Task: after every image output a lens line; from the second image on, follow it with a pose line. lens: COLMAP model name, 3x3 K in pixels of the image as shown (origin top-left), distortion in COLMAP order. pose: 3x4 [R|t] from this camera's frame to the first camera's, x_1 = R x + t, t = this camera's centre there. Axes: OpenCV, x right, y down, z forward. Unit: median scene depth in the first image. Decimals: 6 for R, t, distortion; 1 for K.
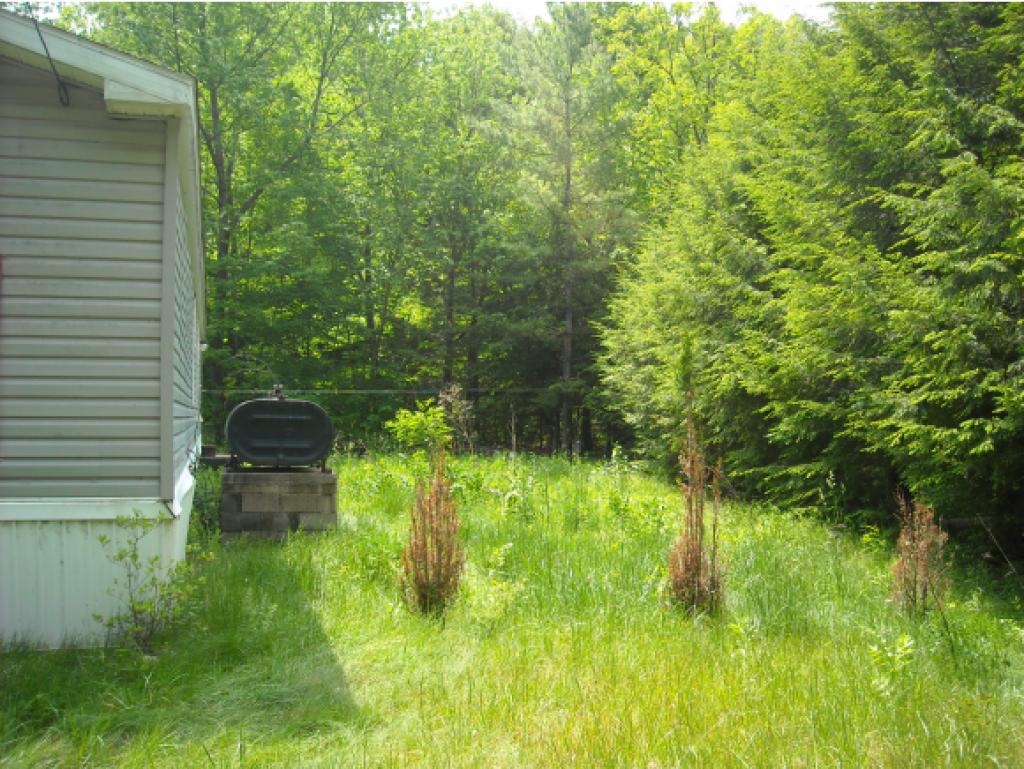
lens RADIAL K [[1002.4, 0, 512.0], [0, 1002.4, 384.5], [0, 0, 1]] dist [-0.009361, -0.005721]
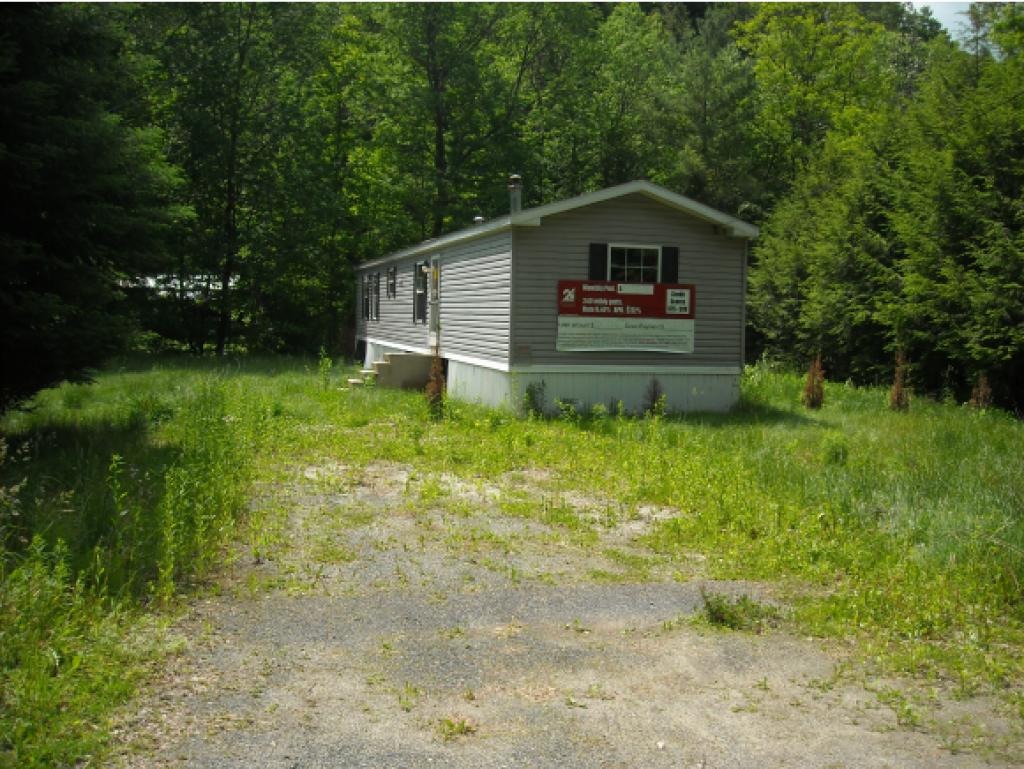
lens RADIAL K [[1051.3, 0, 512.0], [0, 1051.3, 384.5], [0, 0, 1]] dist [-0.251987, 0.393895]
pose [[0.999743, 0.022074, 0.005142, -0.621462], [-0.022470, 0.995010, 0.097210, -0.069646], [-0.002970, -0.097300, 0.995251, -1.217286]]
